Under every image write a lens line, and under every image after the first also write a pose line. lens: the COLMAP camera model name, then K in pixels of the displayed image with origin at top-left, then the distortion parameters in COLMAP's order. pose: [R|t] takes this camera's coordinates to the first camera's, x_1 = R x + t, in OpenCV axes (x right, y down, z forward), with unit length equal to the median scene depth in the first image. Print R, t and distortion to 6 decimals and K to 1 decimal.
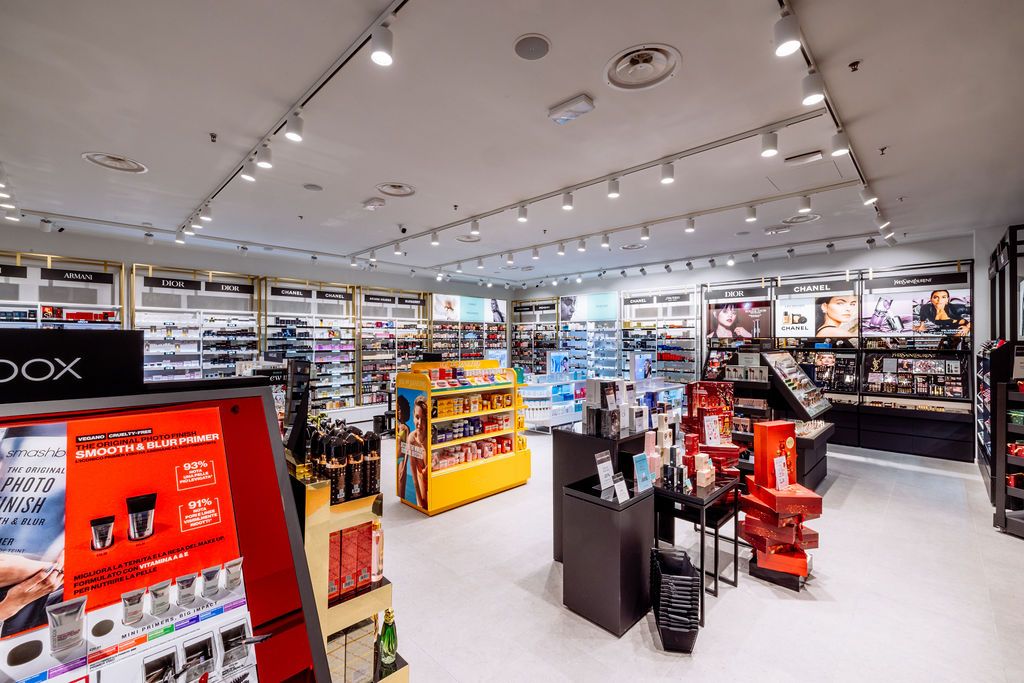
lens RADIAL K [[430.6, 0, 509.1], [0, 430.6, 339.8], [0, 0, 1]] dist [0.000609, 0.001163]
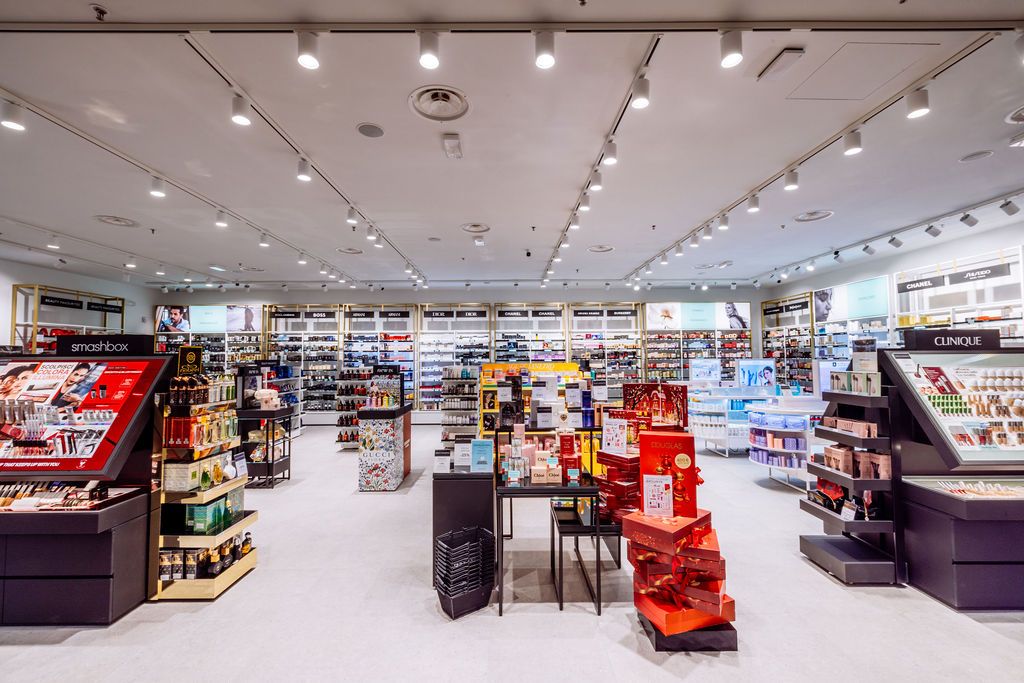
lens RADIAL K [[430.6, 0, 506.7], [0, 430.6, 340.4], [0, 0, 1]] dist [0.000609, 0.001163]
pose [[0.709615, -0.035335, -0.703703, 0.314803], [0.009464, 0.999130, -0.040626, 0.017257], [0.704526, 0.022170, 0.709332, 0.075465]]
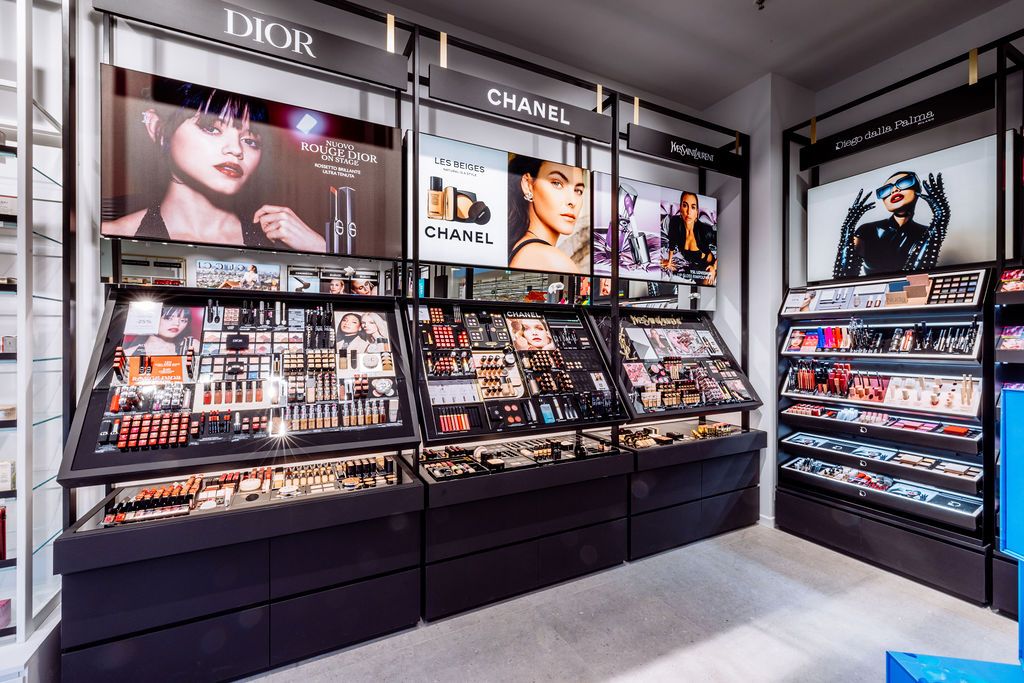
lens RADIAL K [[430.6, 0, 510.3], [0, 430.6, 341.2], [0, 0, 1]] dist [0.000609, 0.001163]
pose [[0.311798, -0.002283, 0.950146, 0.303923], [-0.000312, 0.999997, 0.002506, 0.040003], [-0.950148, -0.001078, 0.311796, 0.701563]]
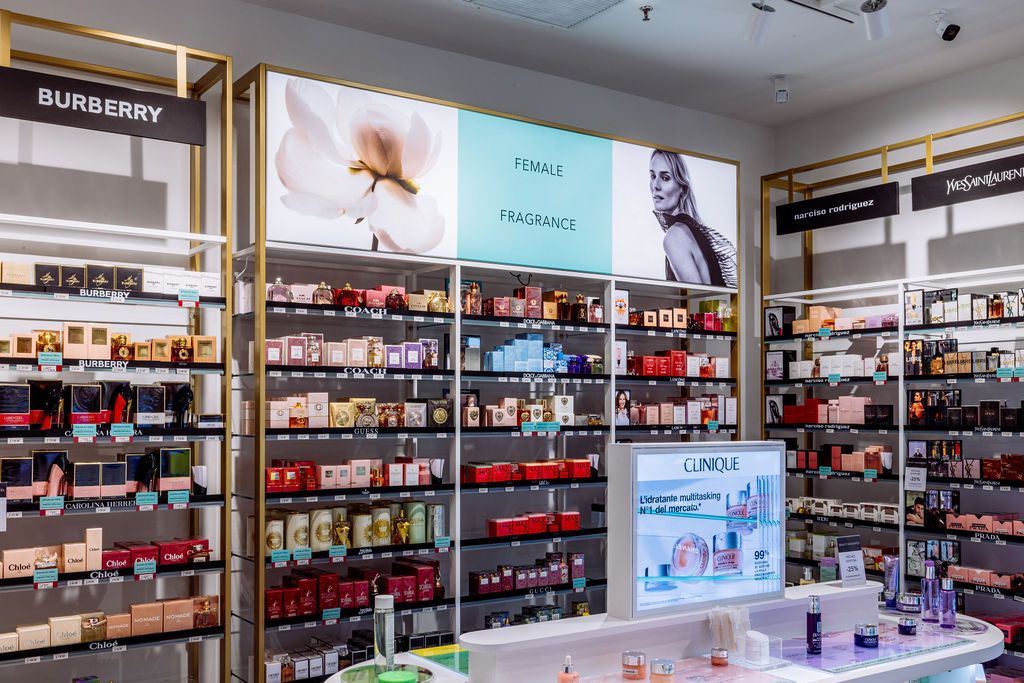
lens RADIAL K [[1009.3, 0, 504.7], [0, 1009.3, 400.4], [0, 0, 1]] dist [0.000243, 0.000000]
pose [[0.983825, -0.003343, -0.179102, -0.033683], [0.001765, 0.999958, -0.008966, 0.013243], [0.179124, 0.008505, 0.983790, 0.720876]]
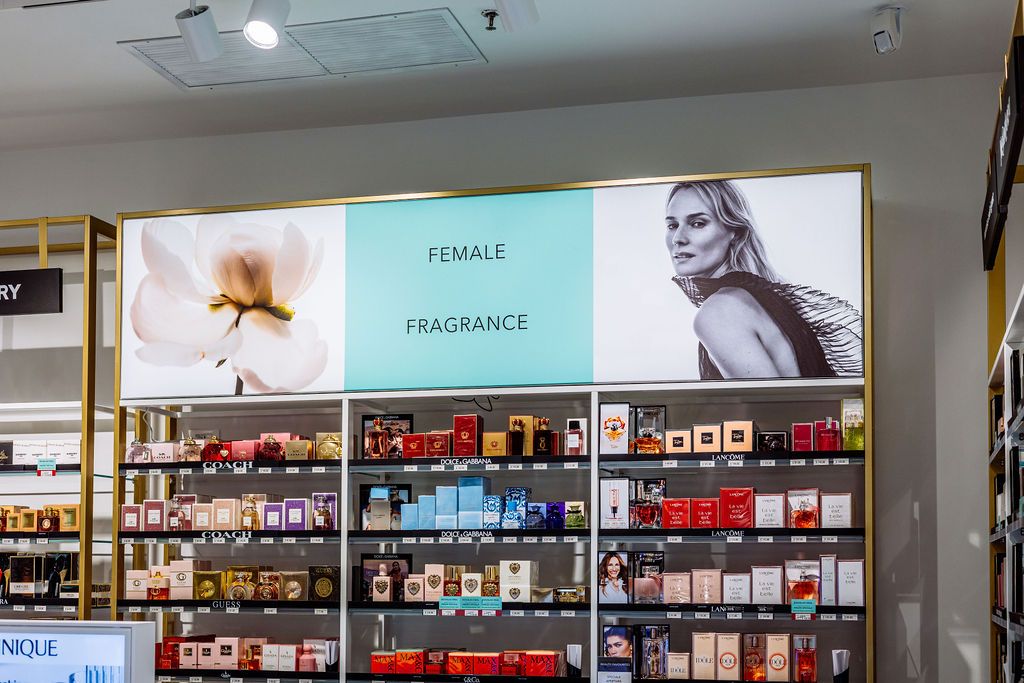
lens RADIAL K [[1486.8, 0, 522.7], [0, 1486.8, 513.1], [0, 0, 1]] dist [0.019662, 0.000000]
pose [[0.496556, -0.037815, -0.867181, 0.340515], [-0.000179, 0.999046, -0.043667, 0.012720], [0.868005, 0.021839, 0.496075, 0.942700]]
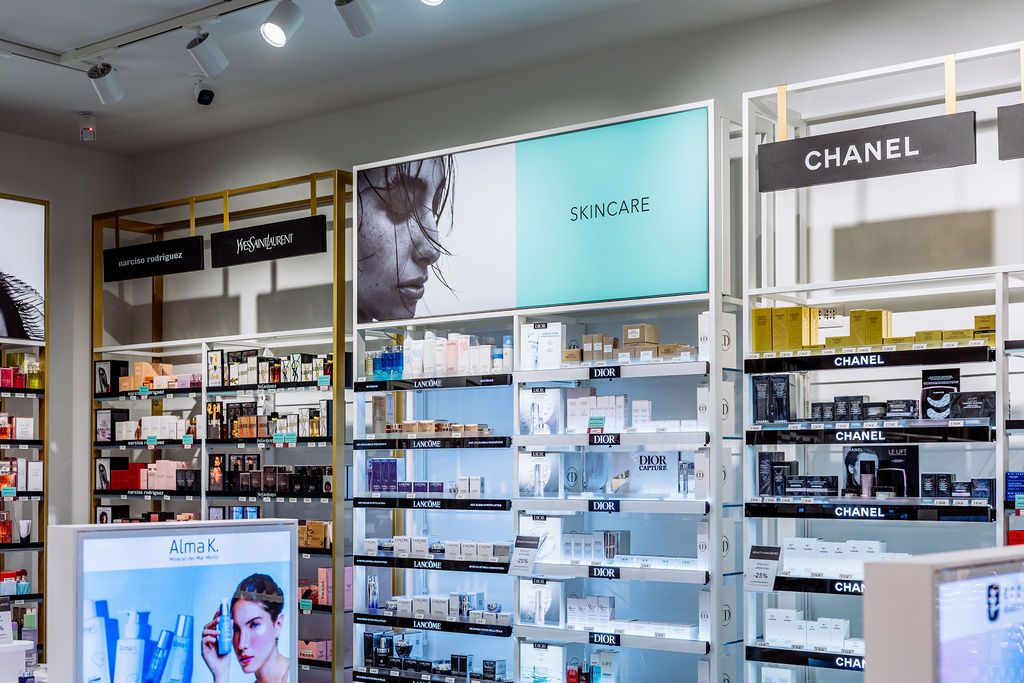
lens RADIAL K [[1462.8, 0, 503.7], [0, 1462.8, 444.7], [0, 0, 1]] dist [0.026340, 0.000000]
pose [[0.994982, 0.000671, 0.100057, 0.139650], [0.000868, 0.999882, -0.015333, 0.010197], [-0.100055, 0.015342, 0.994864, 0.547741]]
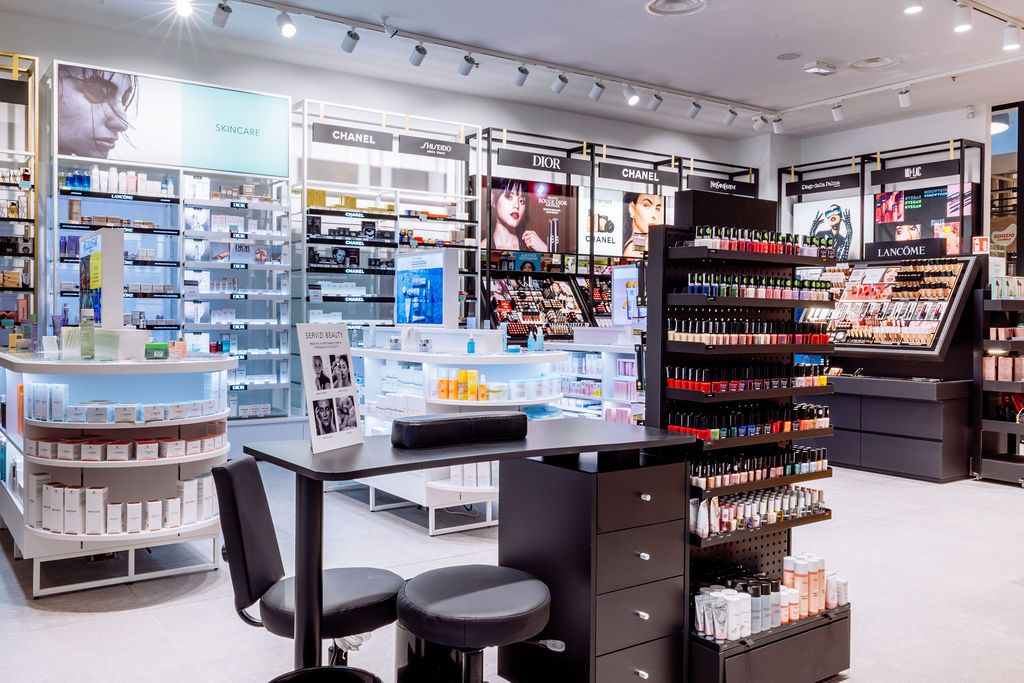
lens RADIAL K [[892.8, 0, 513.7], [0, 892.8, 336.5], [0, 0, 1]] dist [0.000495, -0.004838]
pose [[0.167905, -0.018727, 0.985625, -0.436211], [-0.007314, 0.999768, 0.020242, 0.064239], [-0.985776, -0.010607, 0.167729, 0.738350]]
